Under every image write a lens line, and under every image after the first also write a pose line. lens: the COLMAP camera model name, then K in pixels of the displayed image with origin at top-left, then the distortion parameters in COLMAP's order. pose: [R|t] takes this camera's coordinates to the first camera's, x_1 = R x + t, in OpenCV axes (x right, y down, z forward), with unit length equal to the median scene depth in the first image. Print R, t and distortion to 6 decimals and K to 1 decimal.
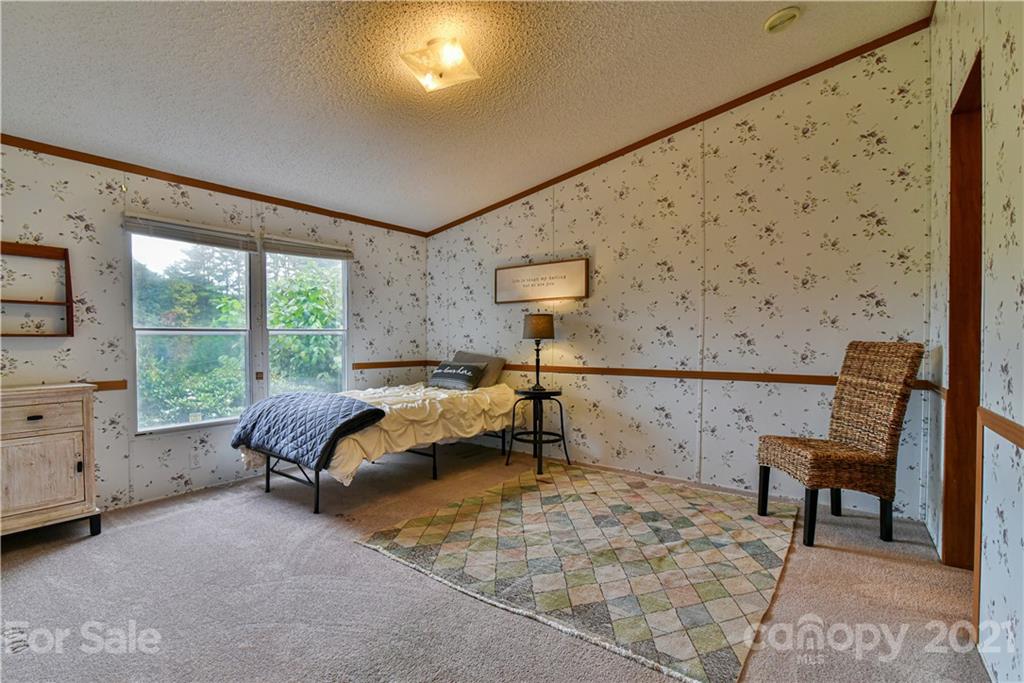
lens RADIAL K [[474.2, 0, 501.6], [0, 474.2, 348.0], [0, 0, 1]] dist [-0.018750, -0.000414]
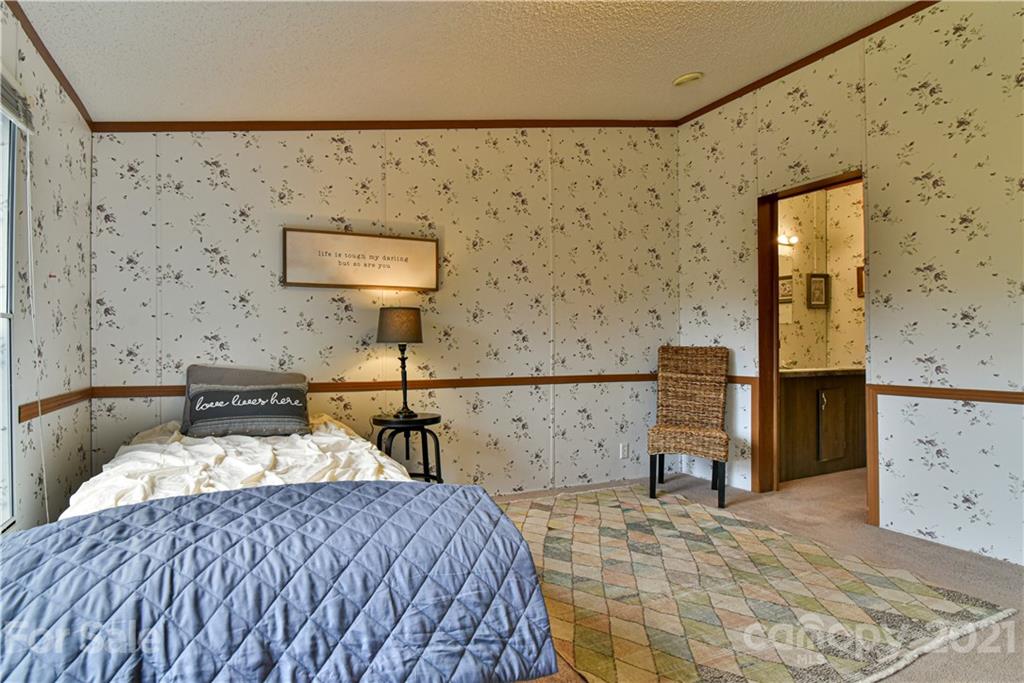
lens RADIAL K [[482.7, 0, 511.2], [0, 482.7, 349.9], [0, 0, 1]] dist [-0.017759, -0.000072]
pose [[0.514718, -0.004071, 0.857350, -0.509045], [0.016376, 0.999853, -0.005084, -0.002701], [-0.857203, 0.016657, 0.514709, 0.562645]]
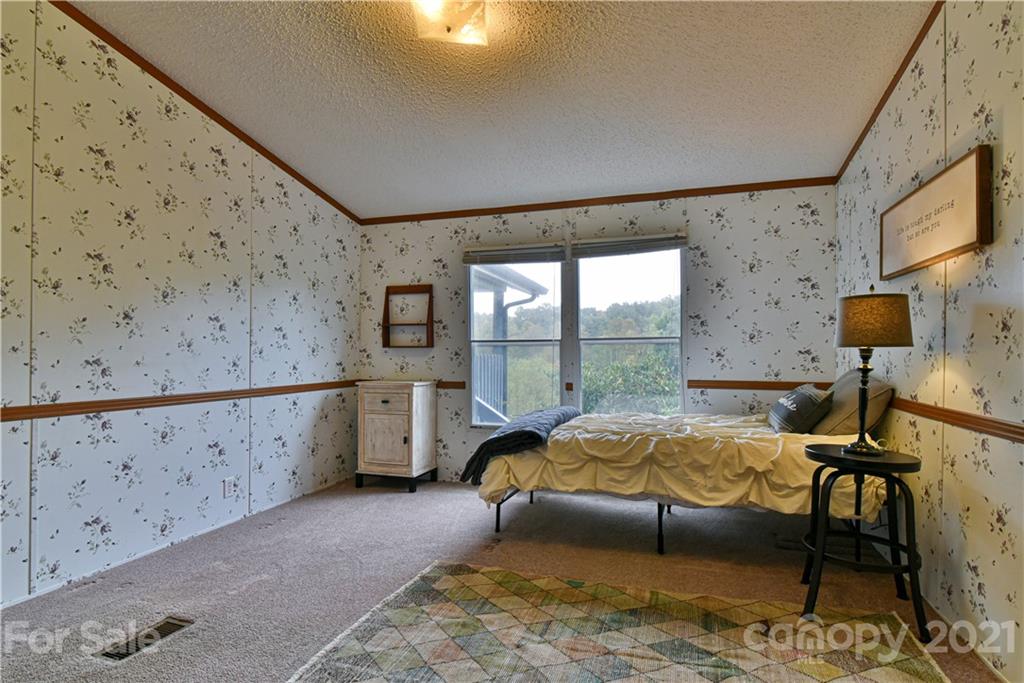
lens RADIAL K [[550.8, 0, 510.9], [0, 550.8, 347.9], [0, 0, 1]] dist [-0.030769, -0.000209]
pose [[0.326909, -0.004313, -0.945046, 0.545511], [-0.015219, 0.999836, -0.009828, -0.008374], [0.944933, 0.017595, 0.326790, 0.538508]]
